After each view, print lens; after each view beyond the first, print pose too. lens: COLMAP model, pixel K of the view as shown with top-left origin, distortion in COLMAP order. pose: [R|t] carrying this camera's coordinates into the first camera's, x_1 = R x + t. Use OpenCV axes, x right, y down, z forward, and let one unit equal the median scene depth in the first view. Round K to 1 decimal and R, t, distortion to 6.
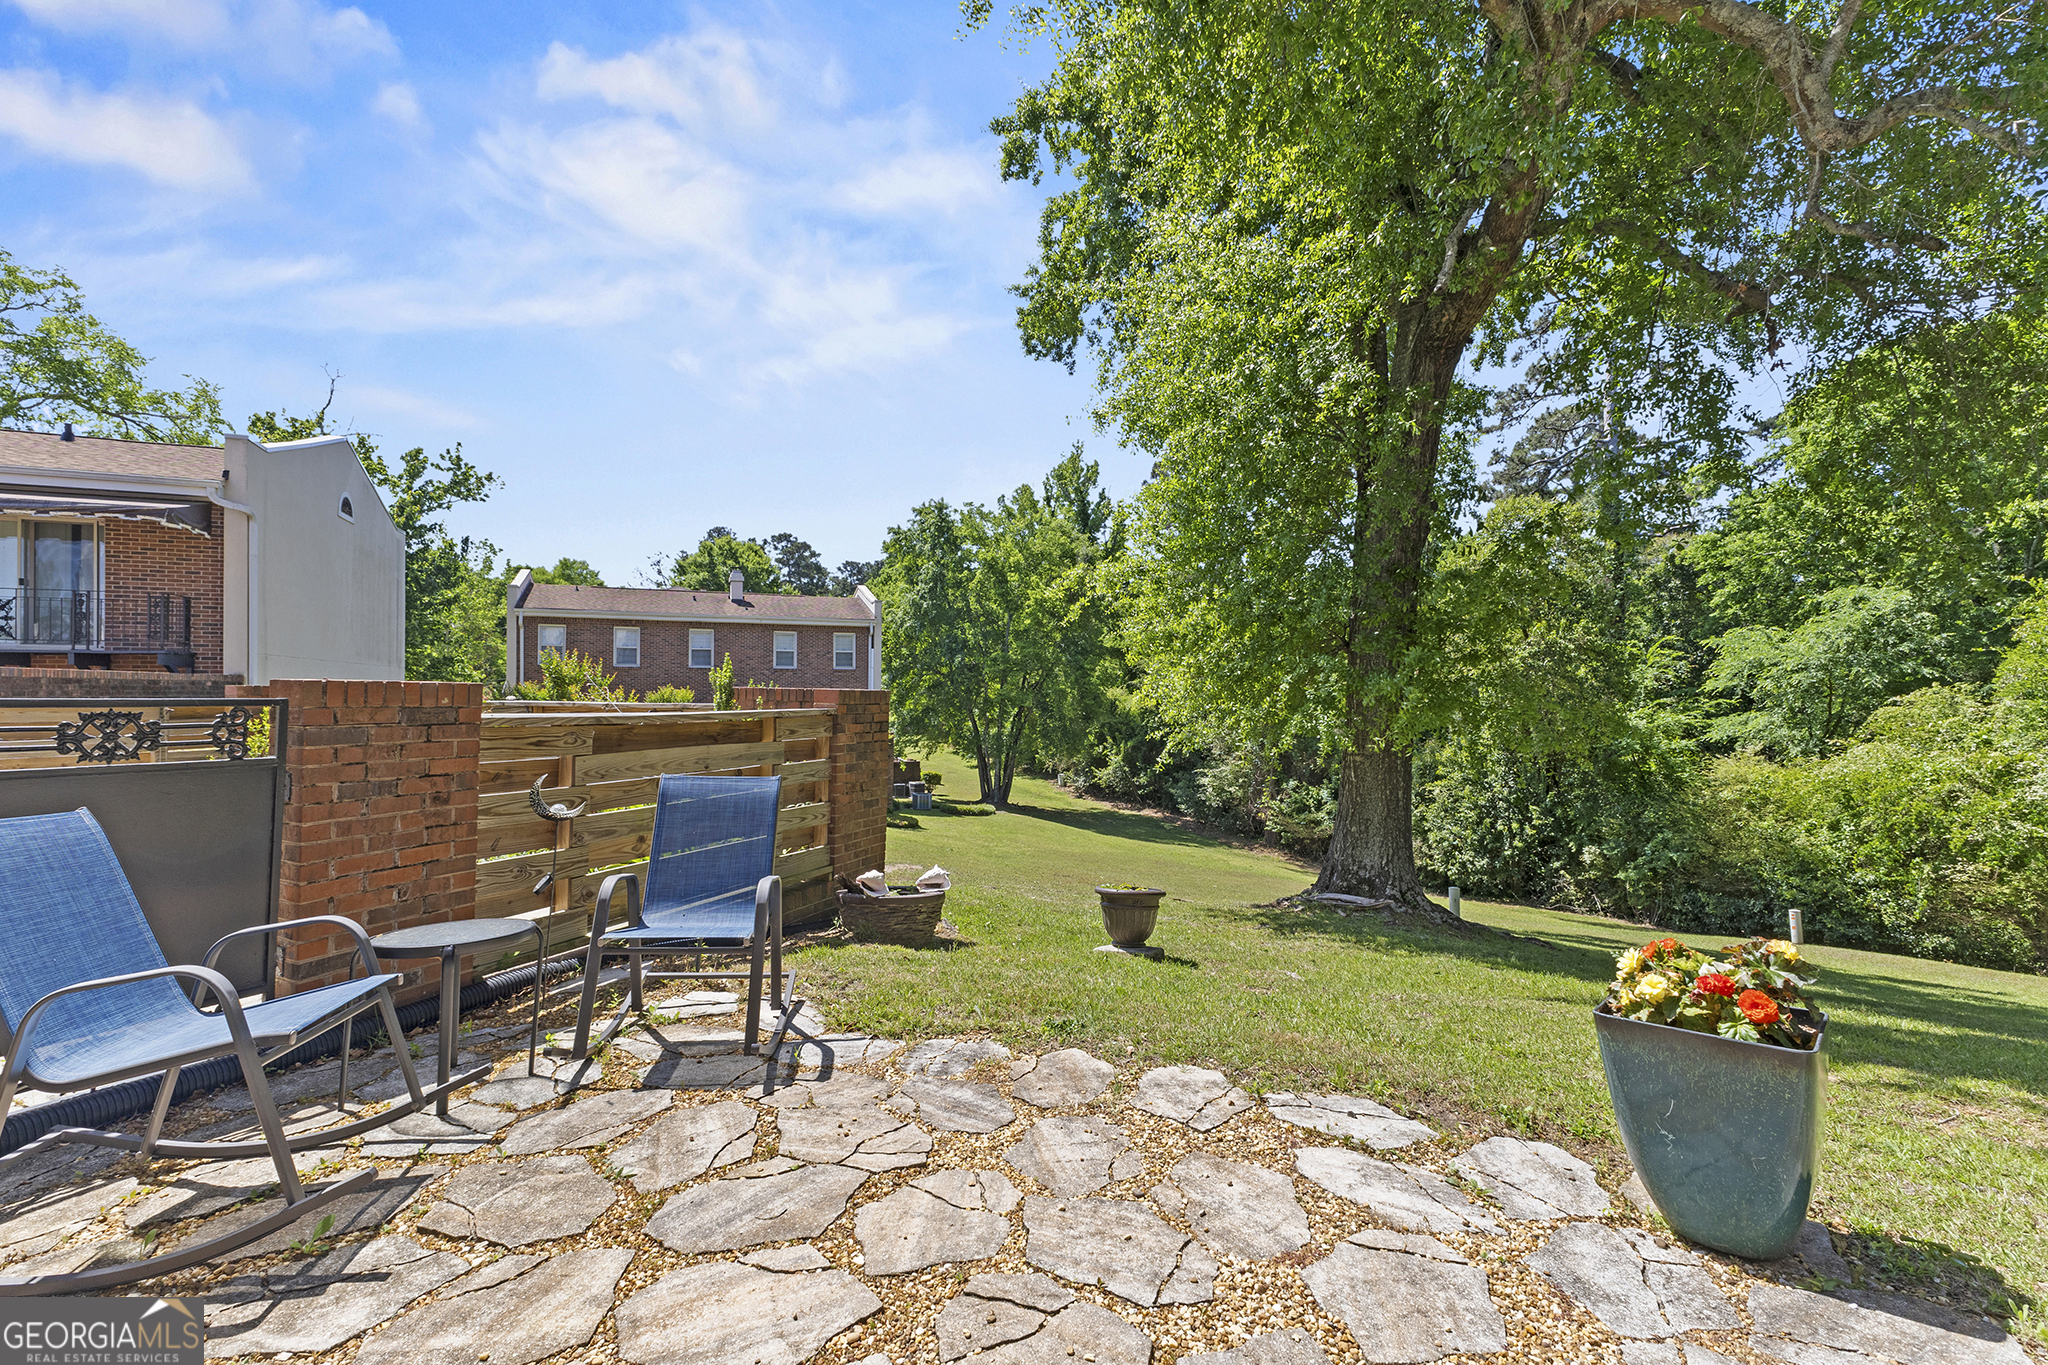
lens RADIAL K [[883.5, 0, 1024.0], [0, 883.5, 682.5], [0, 0, 1]] dist [0.005050, 0.000559]
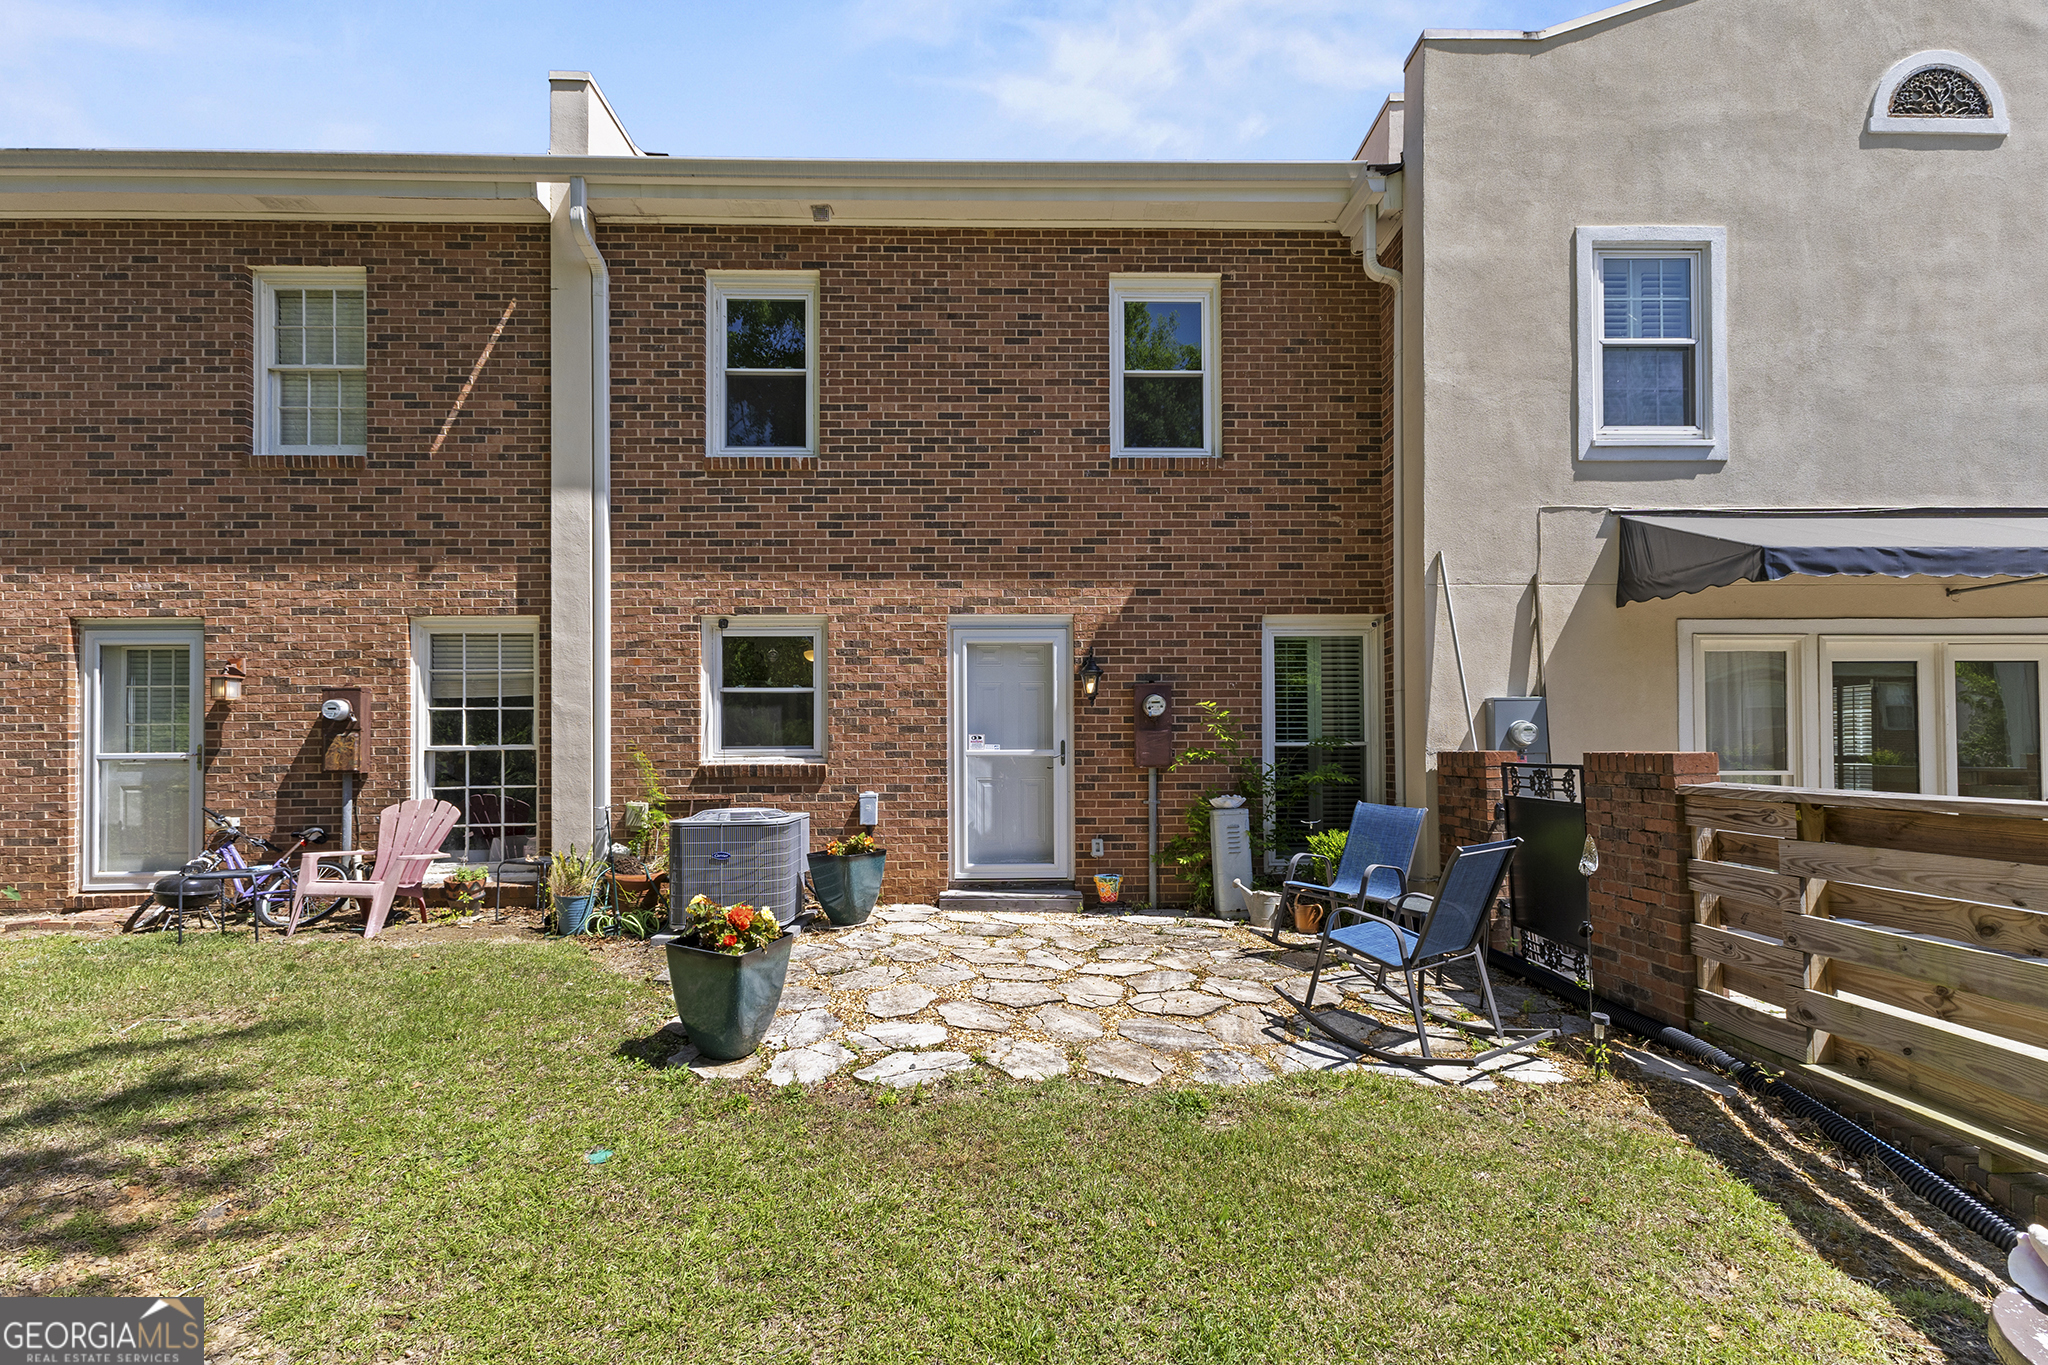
lens RADIAL K [[883.5, 0, 1024.0], [0, 883.5, 682.5], [0, 0, 1]] dist [0.005050, 0.000559]
pose [[-0.903441, -0.037054, -0.427108, 0.737792], [0.002970, 0.995693, -0.092664, 0.017074], [0.428702, -0.084985, -0.899440, 2.110305]]
